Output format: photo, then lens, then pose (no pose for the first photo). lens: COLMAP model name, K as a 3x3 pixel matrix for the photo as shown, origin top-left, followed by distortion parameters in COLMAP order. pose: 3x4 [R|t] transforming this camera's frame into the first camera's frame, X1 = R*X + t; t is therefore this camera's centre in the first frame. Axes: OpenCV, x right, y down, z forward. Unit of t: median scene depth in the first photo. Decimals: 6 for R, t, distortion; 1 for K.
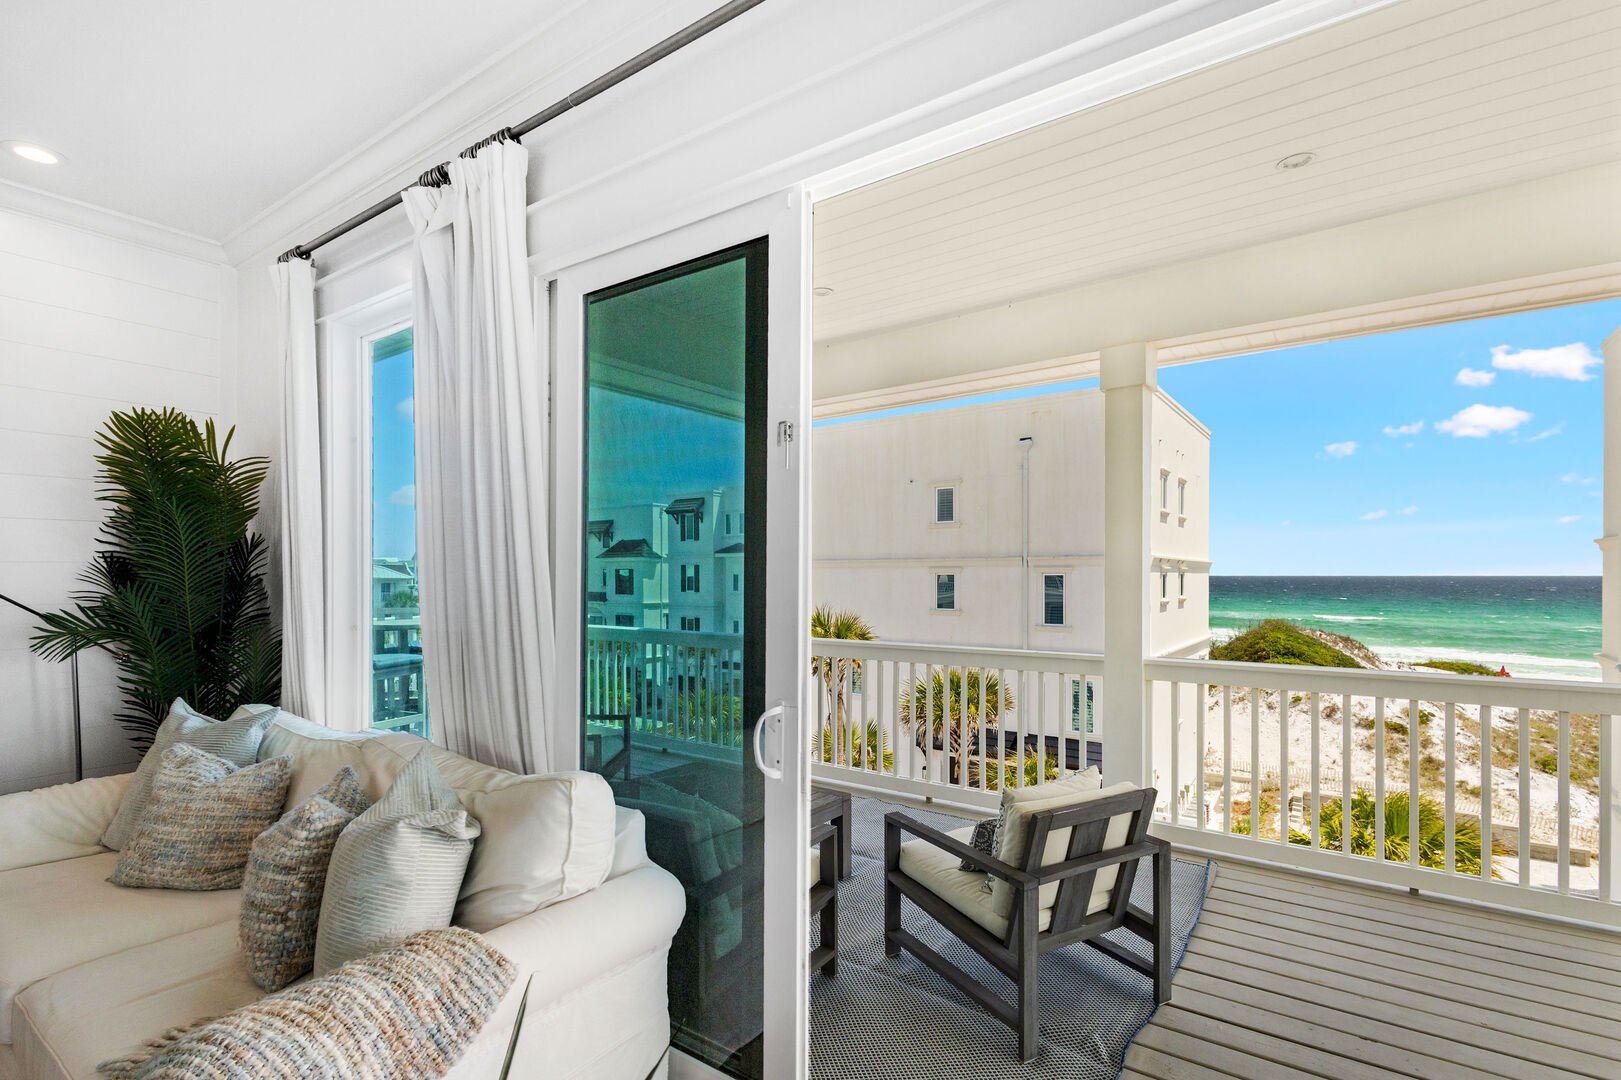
lens RADIAL K [[768.5, 0, 808.8], [0, 768.5, 569.7], [0, 0, 1]] dist [0.000303, 0.000113]
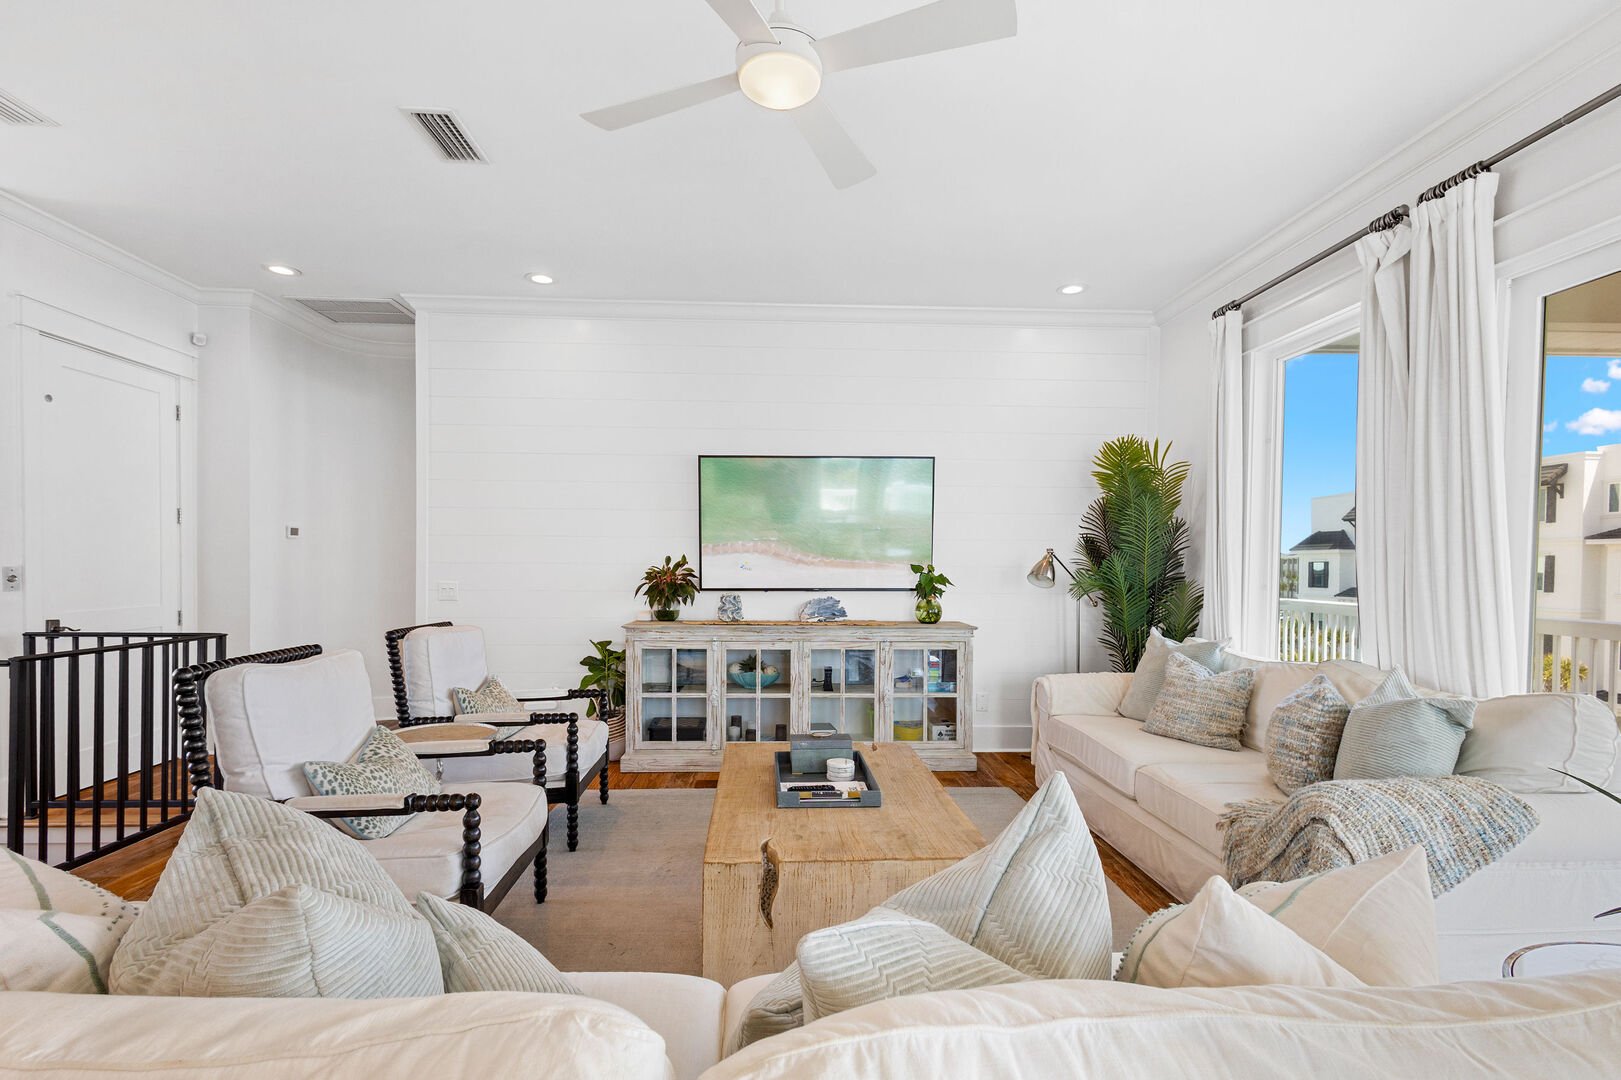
lens RADIAL K [[750.4, 0, 806.3], [0, 750.4, 579.9], [0, 0, 1]] dist [-0.000260, -0.000619]
pose [[0.604959, 0.023170, -0.795920, -0.078620], [-0.004143, 0.999655, 0.025951, 0.047642], [0.796246, -0.012402, 0.604846, -0.529243]]
